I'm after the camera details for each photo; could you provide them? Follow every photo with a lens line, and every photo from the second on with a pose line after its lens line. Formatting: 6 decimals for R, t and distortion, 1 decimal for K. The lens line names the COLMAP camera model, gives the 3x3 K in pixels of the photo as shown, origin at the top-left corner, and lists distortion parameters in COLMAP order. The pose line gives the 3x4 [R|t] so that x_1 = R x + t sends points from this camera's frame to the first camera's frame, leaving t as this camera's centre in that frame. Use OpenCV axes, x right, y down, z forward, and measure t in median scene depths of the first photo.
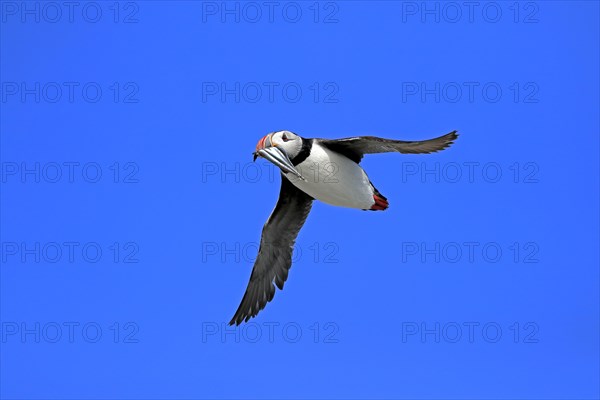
lens RADIAL K [[291.6, 0, 300.0], [0, 291.6, 199.9], [0, 0, 1]] dist [-0.000311, 0.000102]
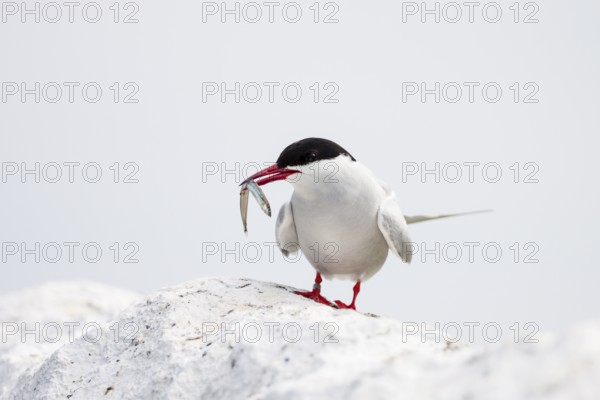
lens RADIAL K [[291.6, 0, 300.0], [0, 291.6, 199.9], [0, 0, 1]] dist [-0.000311, 0.000102]
pose [[1.000000, 0.000530, 0.000108, 0.000229], [-0.000530, 1.000000, 0.000185, 0.548265], [-0.000108, -0.000185, 1.000000, -0.000409]]
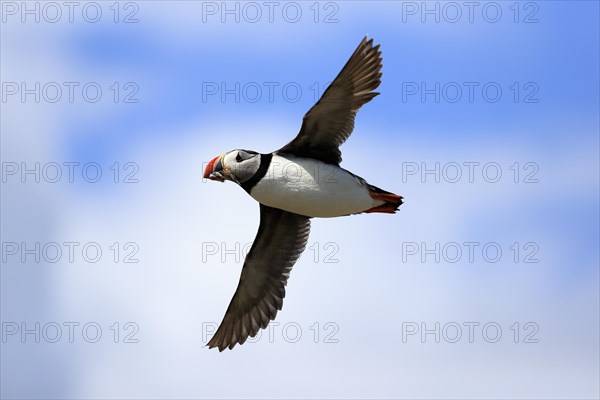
lens RADIAL K [[291.6, 0, 300.0], [0, 291.6, 199.9], [0, 0, 1]] dist [-0.000311, 0.000102]
pose [[1.000000, 0.000307, 0.000006, 0.000606], [-0.000307, 1.000000, 0.000109, 1.638614], [-0.000006, -0.000109, 1.000000, 0.000180]]
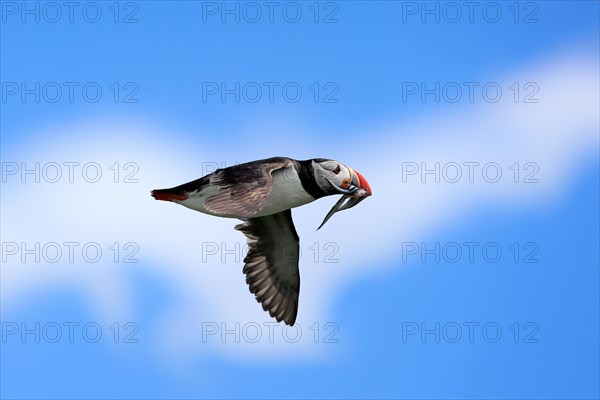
lens RADIAL K [[291.6, 0, 300.0], [0, 291.6, 199.9], [0, 0, 1]] dist [-0.000311, 0.000102]
pose [[1.000000, 0.000105, -0.000036, 0.000511], [-0.000105, 1.000000, 0.000317, 1.780160], [0.000036, -0.000317, 1.000000, 0.000077]]
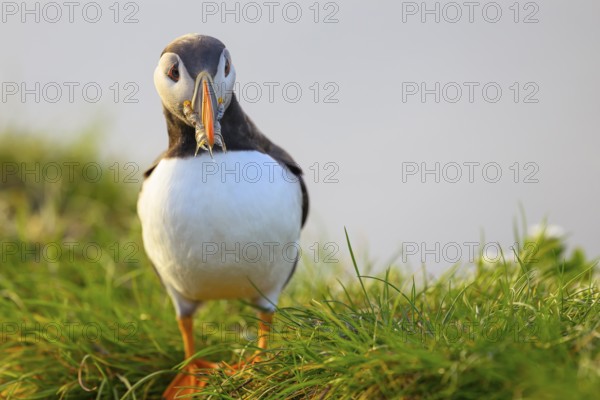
lens RADIAL K [[291.6, 0, 300.0], [0, 291.6, 199.9], [0, 0, 1]] dist [-0.000311, 0.000102]
pose [[1.000000, 0.000074, -0.000142, 0.000221], [-0.000074, 1.000000, 0.000281, 3.554946], [0.000142, -0.000281, 1.000000, 0.000538]]
